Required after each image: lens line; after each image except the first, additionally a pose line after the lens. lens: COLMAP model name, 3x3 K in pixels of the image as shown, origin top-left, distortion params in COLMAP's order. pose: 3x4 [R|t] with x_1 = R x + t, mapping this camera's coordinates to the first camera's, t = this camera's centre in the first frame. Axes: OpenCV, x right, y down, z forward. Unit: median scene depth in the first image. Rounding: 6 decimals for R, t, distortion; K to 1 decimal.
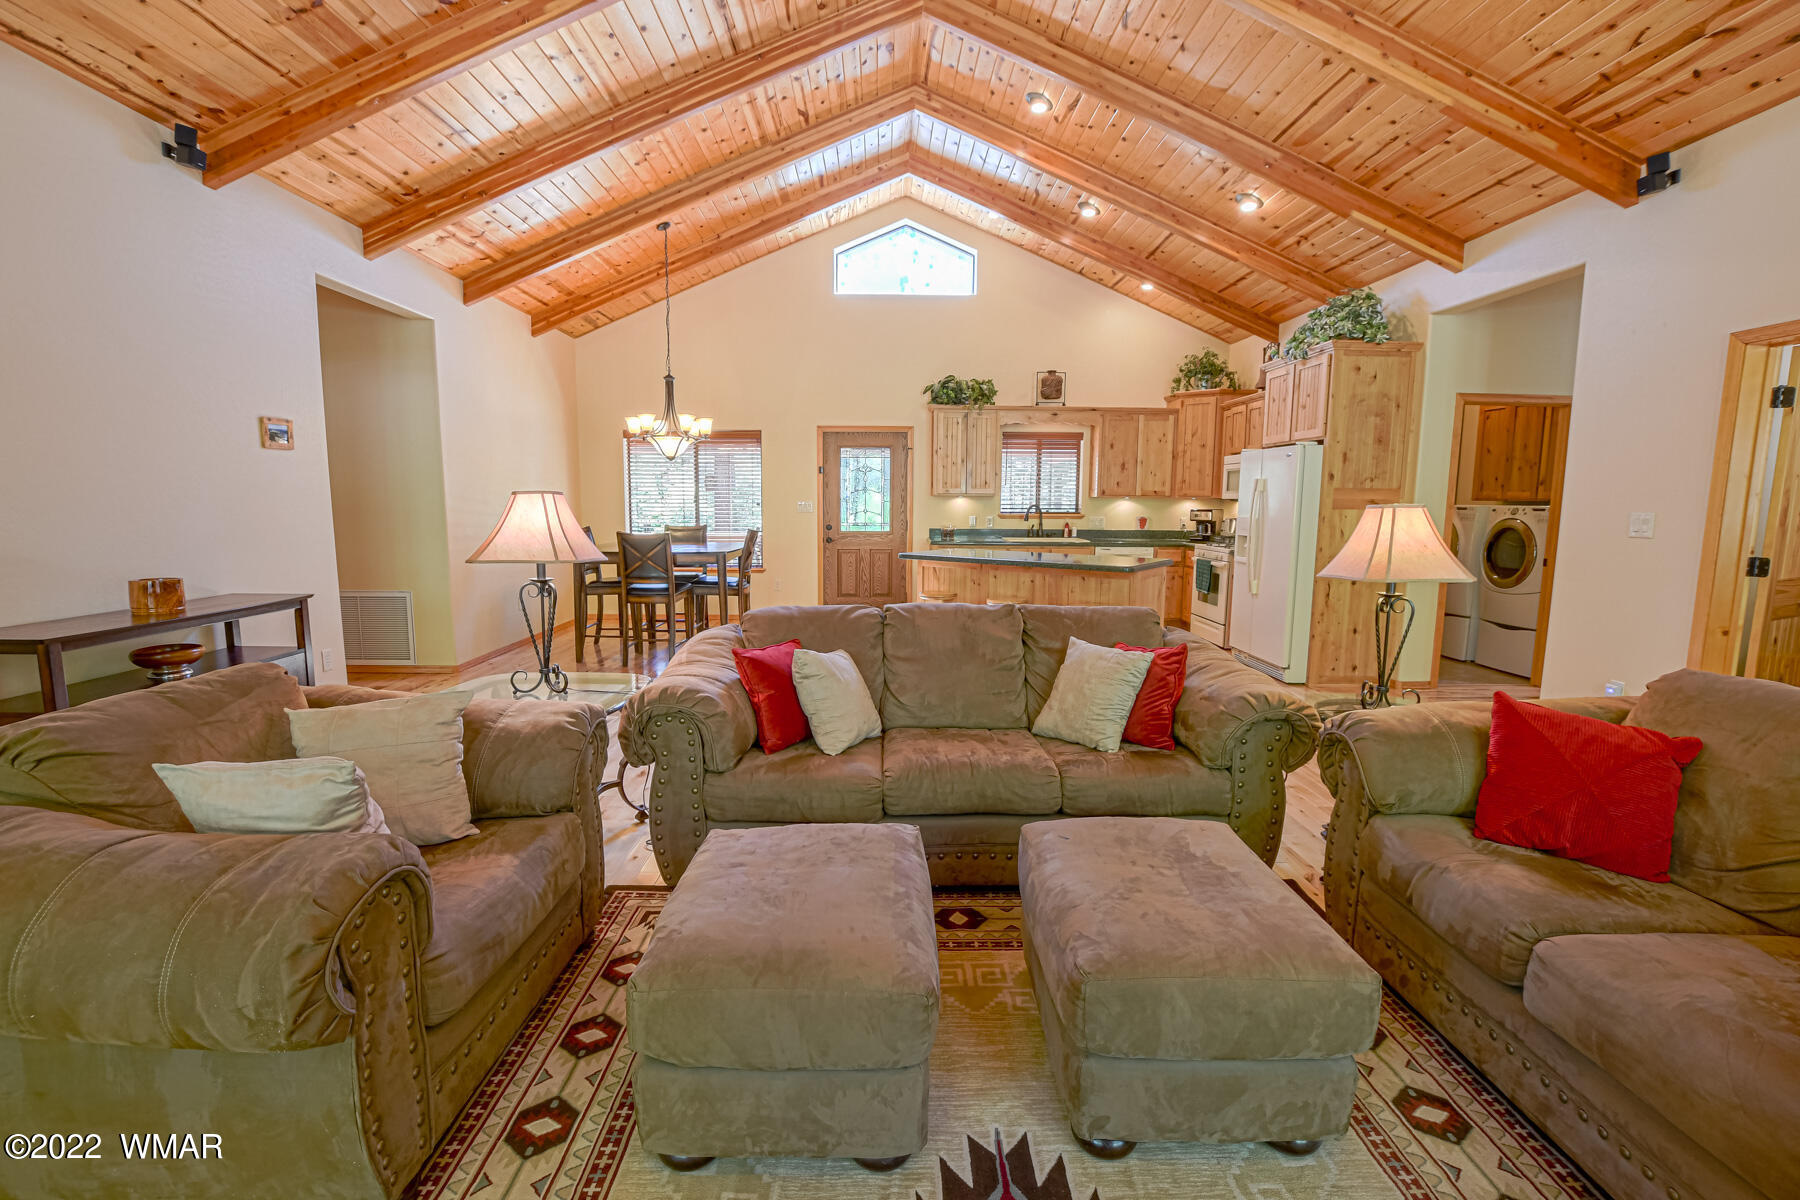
lens RADIAL K [[801.8, 0, 914.4], [0, 801.8, 598.4], [0, 0, 1]] dist [-0.033716, 0.005693]
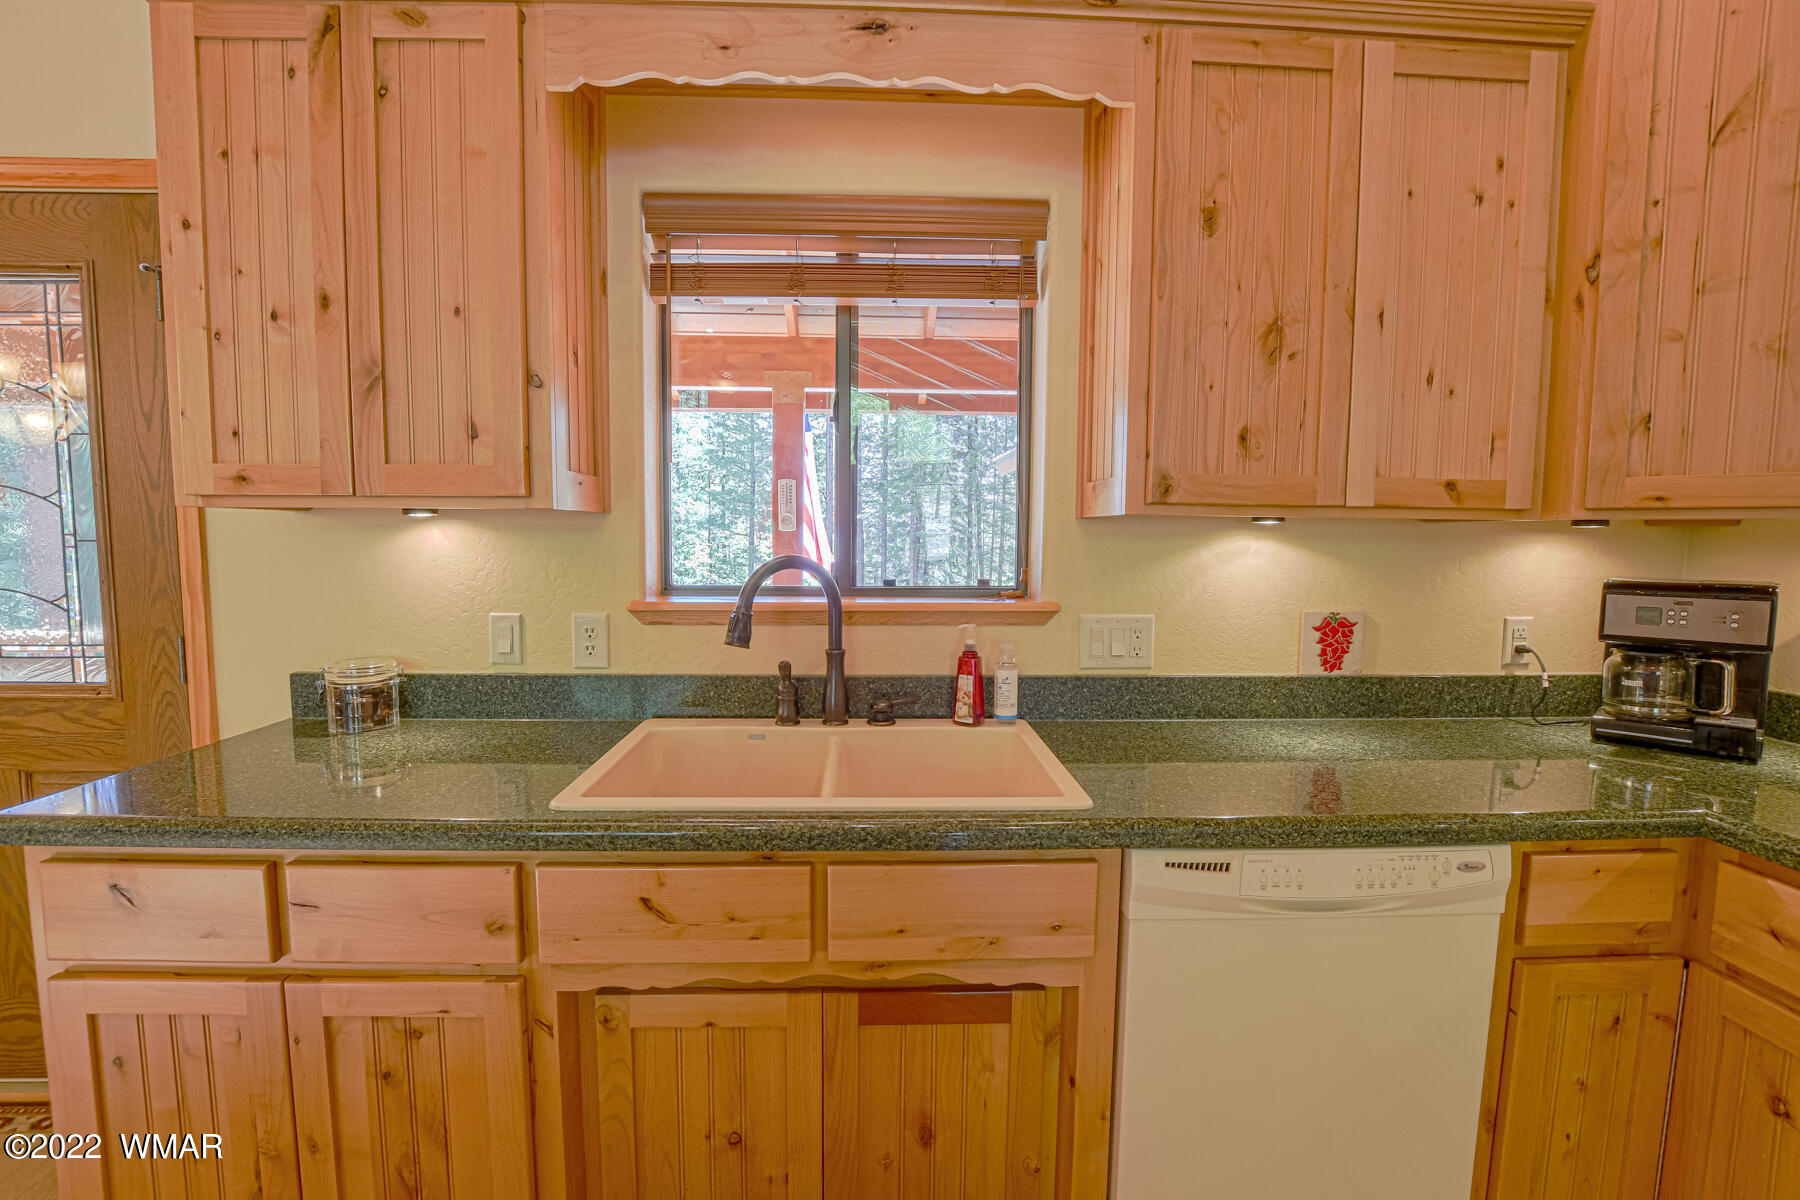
lens RADIAL K [[801.8, 0, 901.2], [0, 801.8, 602.7], [0, 0, 1]] dist [-0.033716, 0.005693]
pose [[0.999992, 0.000752, 0.003809, 0.178437], [-0.000608, 0.999287, -0.037751, -0.100820], [-0.003834, 0.037748, 0.999280, 0.826335]]
